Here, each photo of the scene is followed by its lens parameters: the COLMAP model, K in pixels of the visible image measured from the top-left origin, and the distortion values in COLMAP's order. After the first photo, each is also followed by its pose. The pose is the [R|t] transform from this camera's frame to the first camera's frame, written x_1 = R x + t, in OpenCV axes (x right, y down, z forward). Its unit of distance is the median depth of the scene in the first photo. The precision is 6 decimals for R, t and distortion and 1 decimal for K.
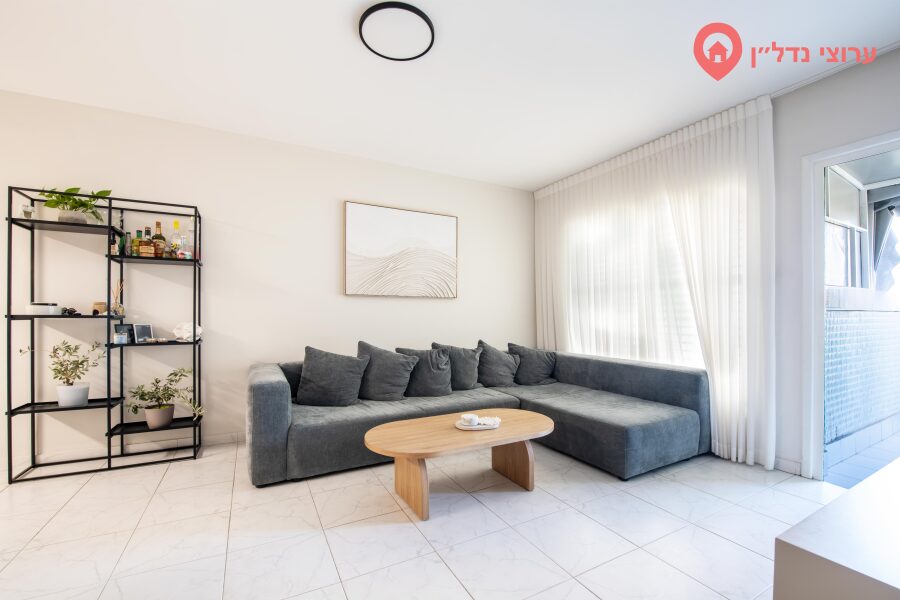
lens RADIAL K [[375.3, 0, 449.0], [0, 375.3, 311.9], [0, 0, 1]] dist [-0.021741, -0.000104]
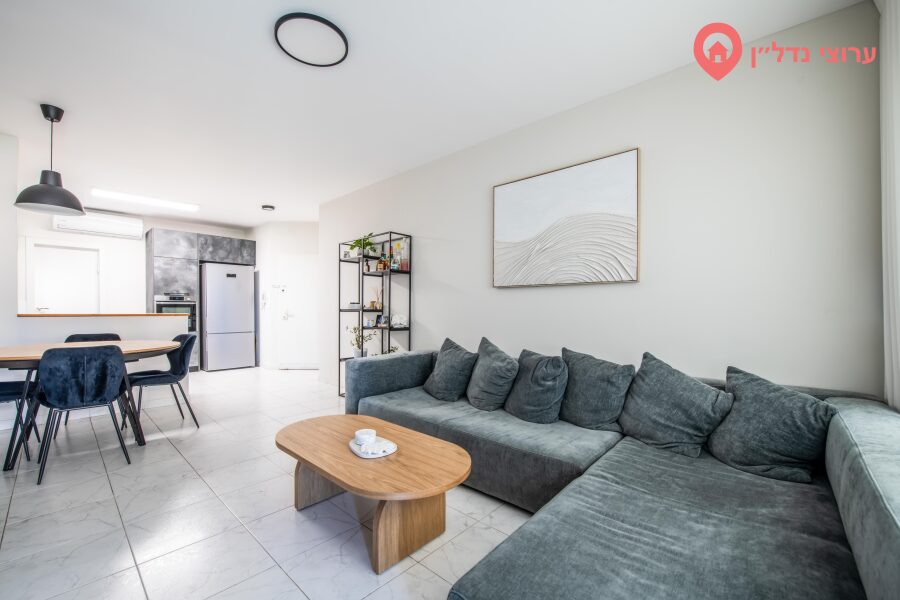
lens RADIAL K [[374.5, 0, 447.4], [0, 374.5, 305.4], [0, 0, 1]] dist [0.000050, 0.000081]
pose [[0.323821, -0.017452, -0.945957, 0.567564], [0.000298, 0.999832, -0.018344, 0.015960], [0.946118, 0.005658, 0.323772, 0.588332]]
